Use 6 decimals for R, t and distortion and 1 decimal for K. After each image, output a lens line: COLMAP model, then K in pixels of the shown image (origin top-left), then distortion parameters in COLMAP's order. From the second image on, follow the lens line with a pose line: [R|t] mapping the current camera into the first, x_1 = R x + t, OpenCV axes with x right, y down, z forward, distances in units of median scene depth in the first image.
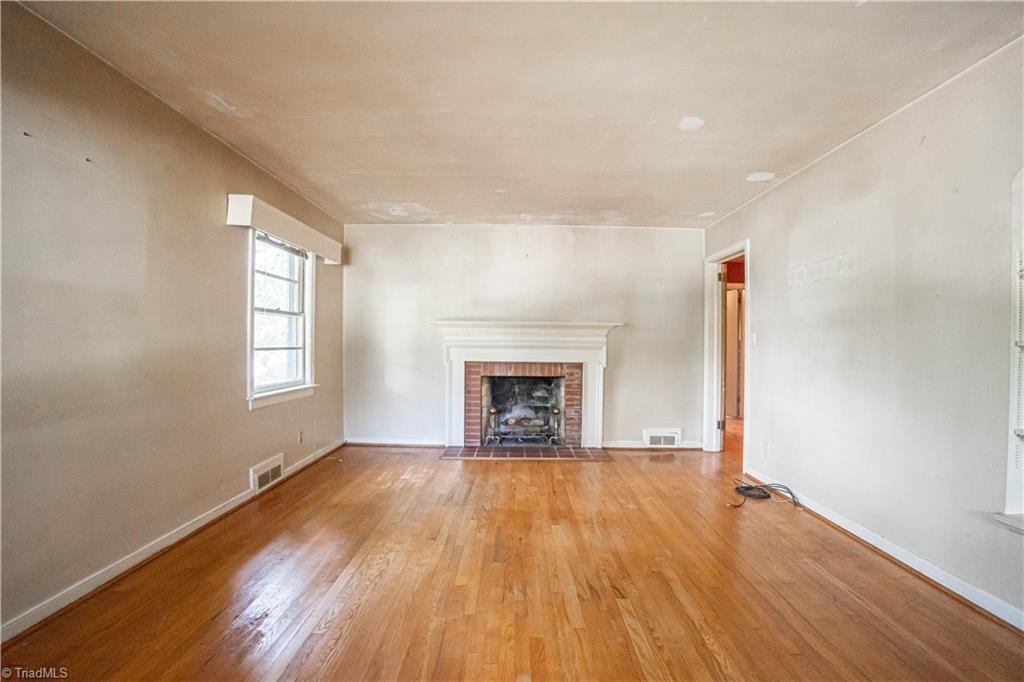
lens RADIAL K [[452.3, 0, 516.0], [0, 452.3, 343.6], [0, 0, 1]] dist [-0.071658, 0.016826]
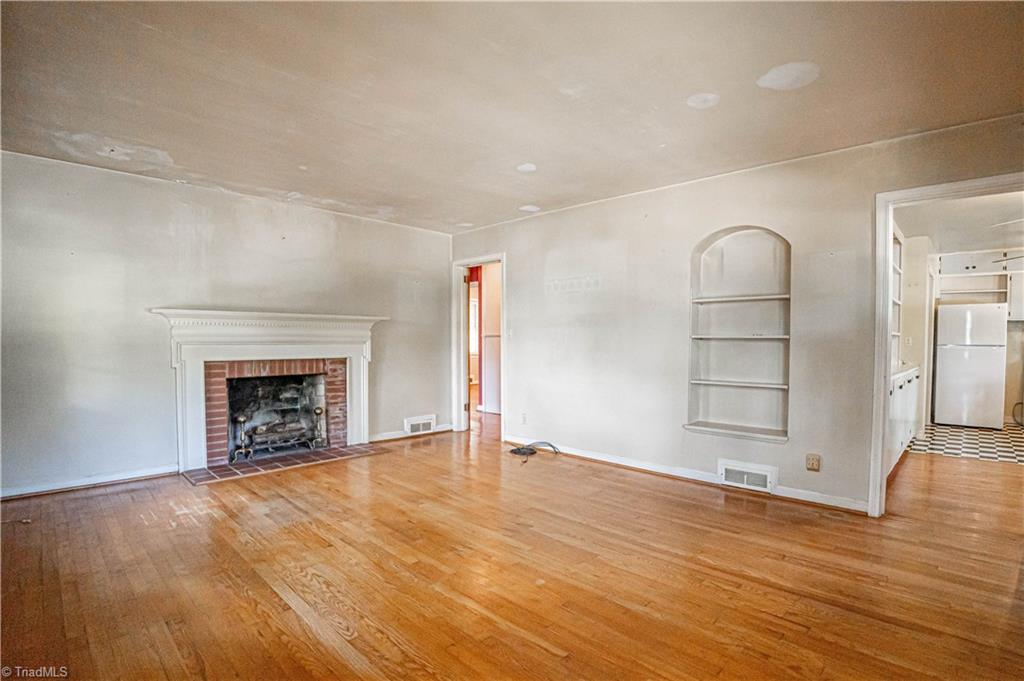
lens RADIAL K [[485.4, 0, 556.7], [0, 485.4, 354.4], [0, 0, 1]] dist [-0.081295, 0.021015]
pose [[0.659496, -0.030555, 0.751087, -0.322790], [0.003635, 0.999291, 0.037461, -0.001069], [-0.751699, -0.021975, 0.659140, -0.004871]]
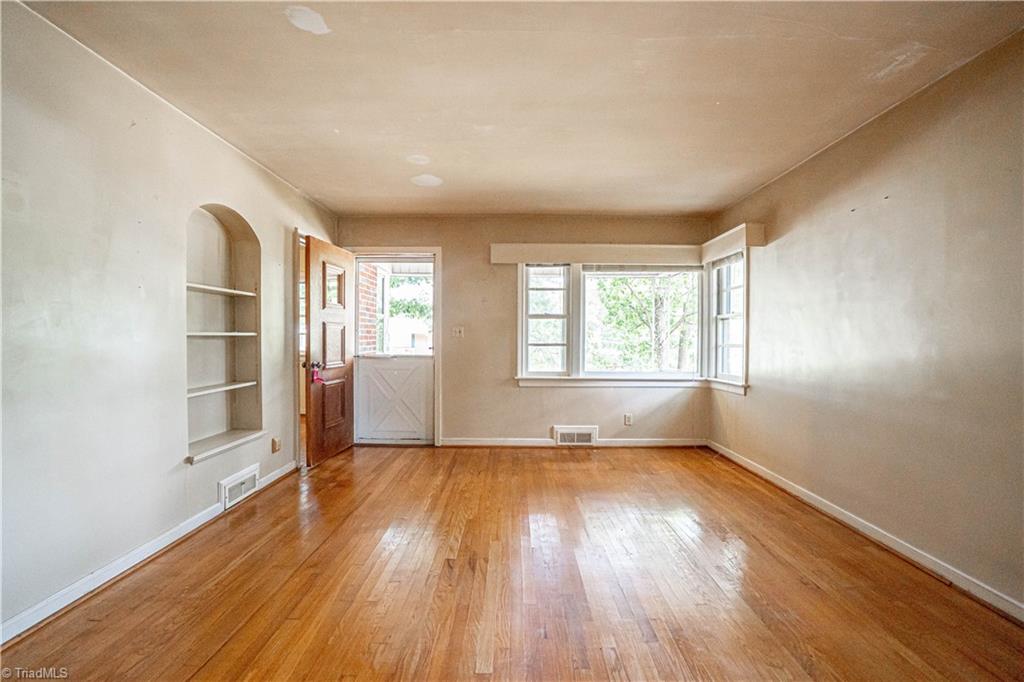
lens RADIAL K [[452.3, 0, 516.0], [0, 452.3, 343.6], [0, 0, 1]] dist [-0.071658, 0.016826]
pose [[-0.999874, -0.015001, -0.005121, 0.034456], [-0.015071, 0.999792, 0.013753, -0.000139], [0.004914, 0.013829, -0.999892, 0.877177]]
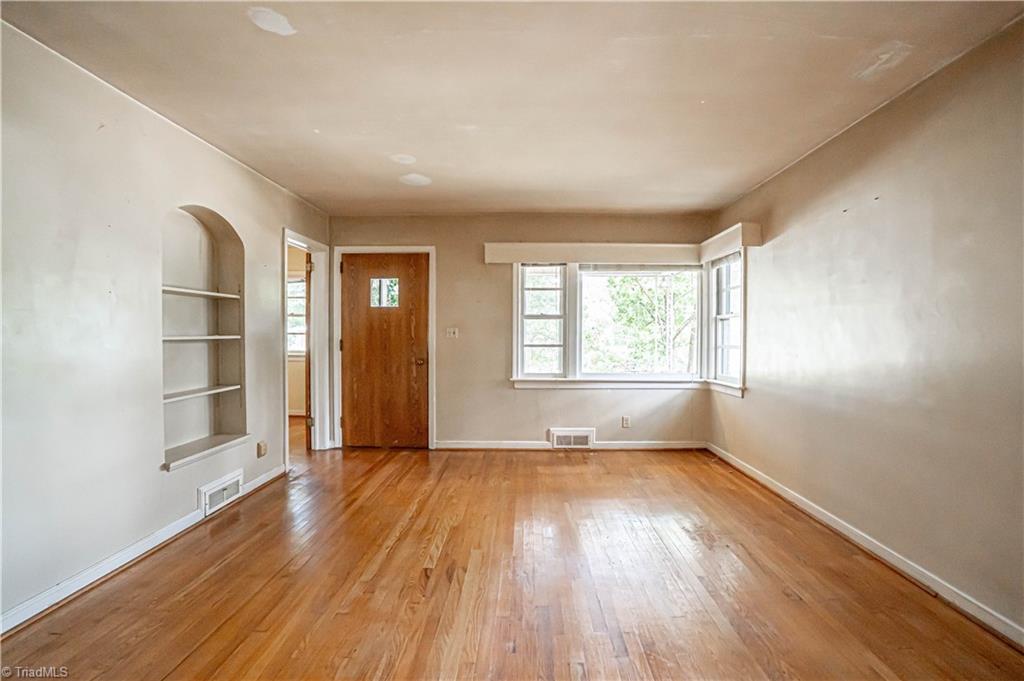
lens RADIAL K [[459.7, 0, 529.2], [0, 459.7, 341.1], [0, 0, 1]] dist [-0.070114, 0.015732]
pose [[-0.999860, -0.014023, -0.009155, 0.000748], [-0.014158, 0.999789, 0.014869, -0.009283], [0.008944, 0.014996, -0.999848, 0.875157]]
